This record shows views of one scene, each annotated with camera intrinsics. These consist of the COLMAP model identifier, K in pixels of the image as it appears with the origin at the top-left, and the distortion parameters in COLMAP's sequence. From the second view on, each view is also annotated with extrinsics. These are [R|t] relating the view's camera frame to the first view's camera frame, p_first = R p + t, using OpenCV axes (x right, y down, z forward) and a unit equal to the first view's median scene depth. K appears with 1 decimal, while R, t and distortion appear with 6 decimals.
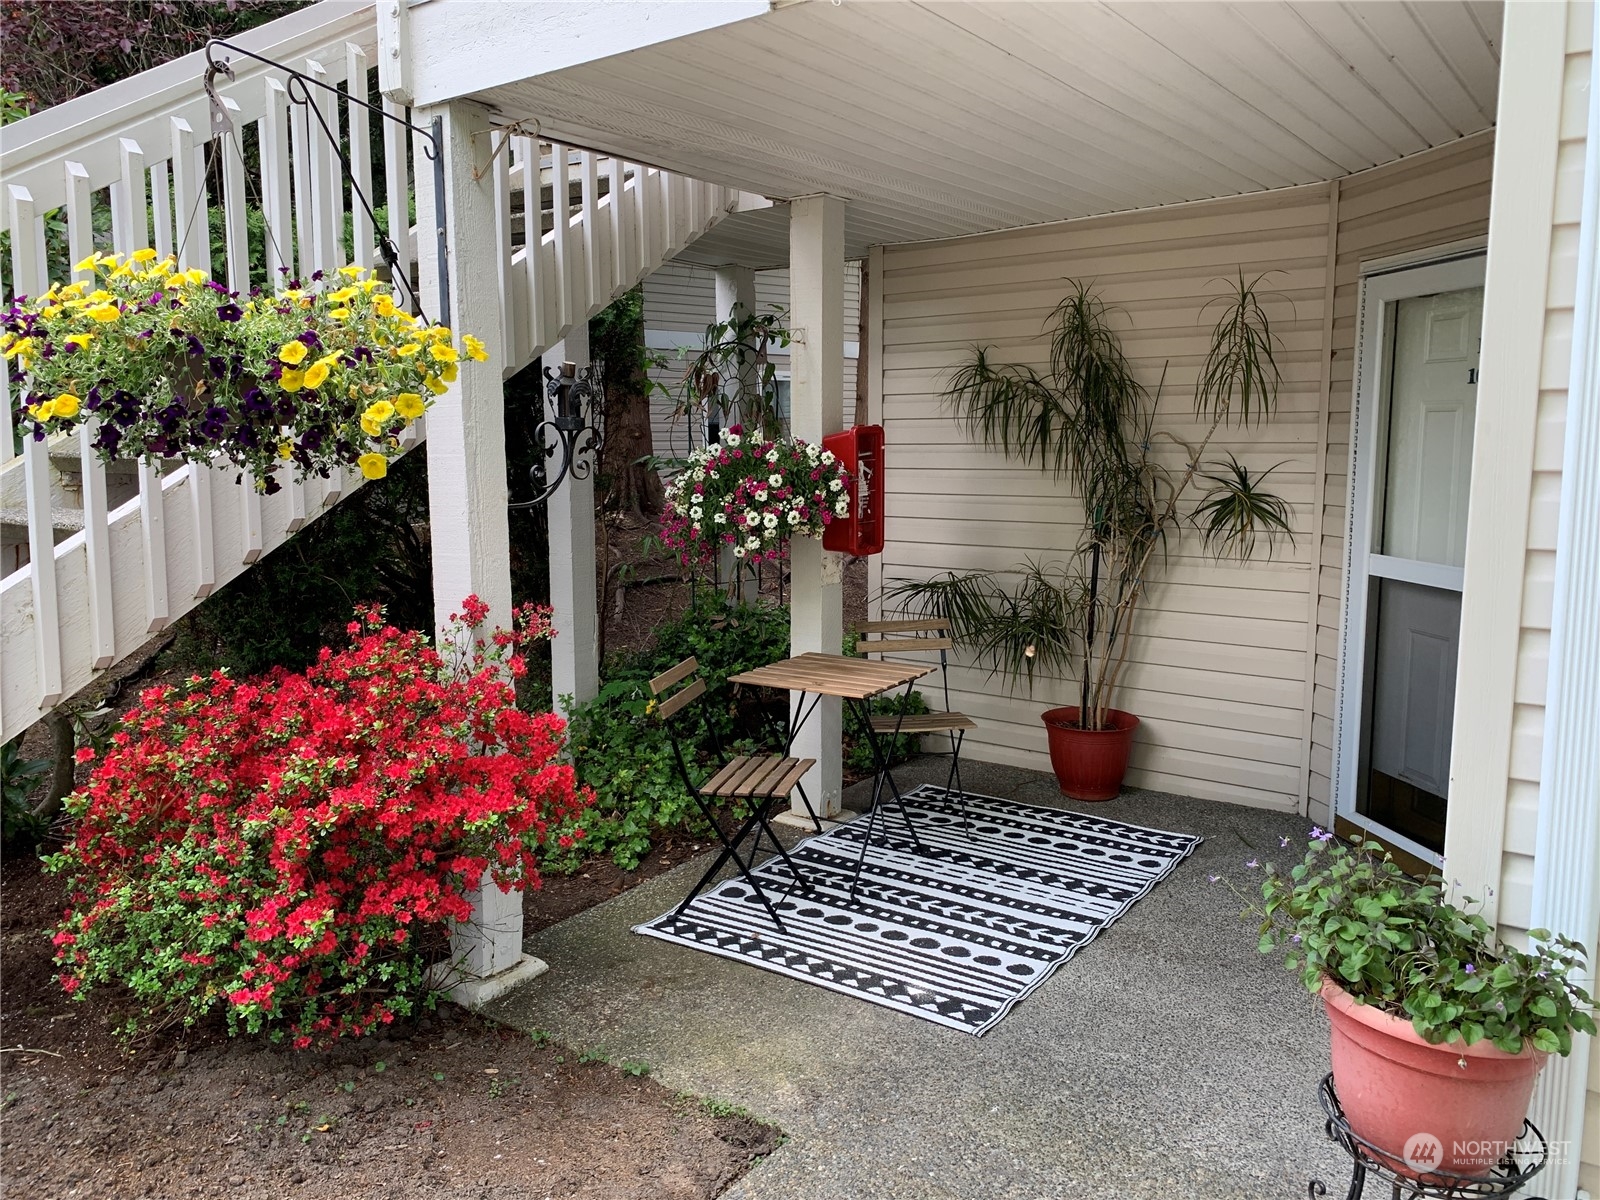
lens RADIAL K [[1219.8, 0, 795.1], [0, 1219.8, 585.3], [0, 0, 1]] dist [0.039728, -0.004452]
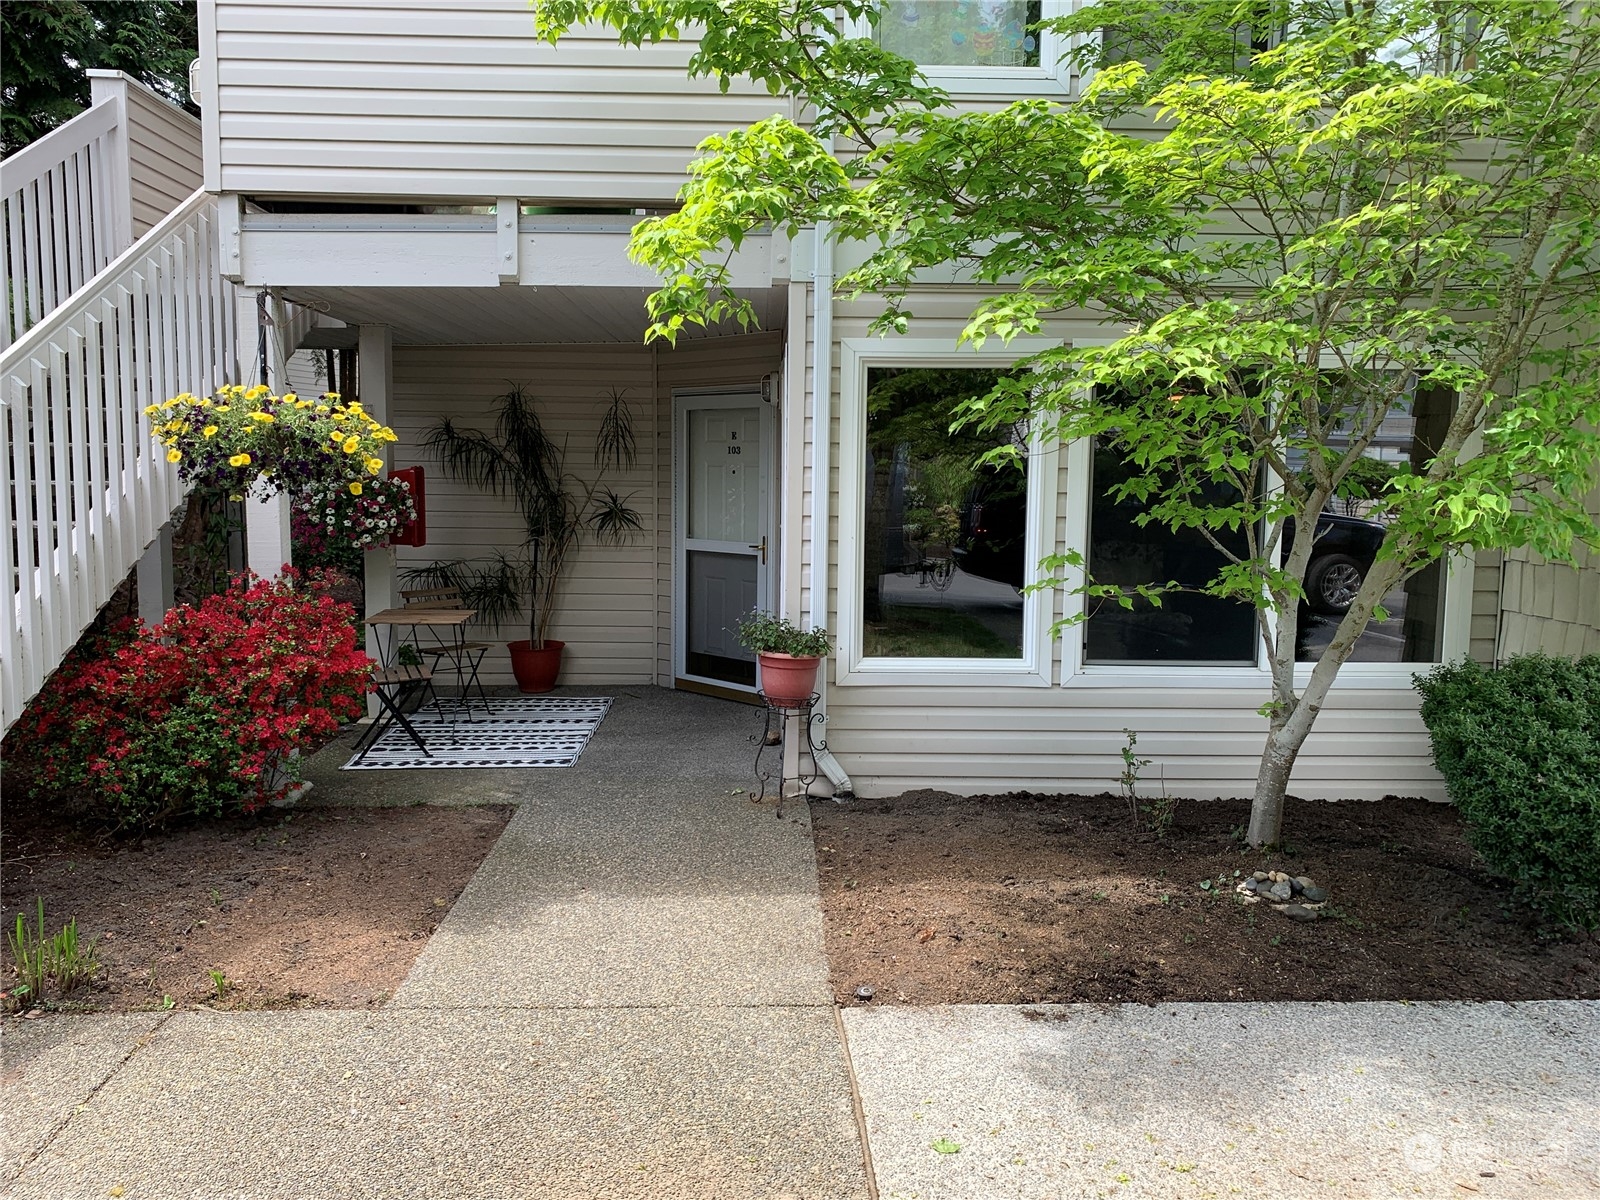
lens RADIAL K [[1219.8, 0, 795.1], [0, 1219.8, 585.3], [0, 0, 1]] dist [0.039728, -0.004452]
pose [[0.793790, -0.041239, 0.606792, -0.507686], [0.057933, 0.998289, -0.007941, 0.065152], [-0.605426, 0.041456, 0.794821, -0.563367]]
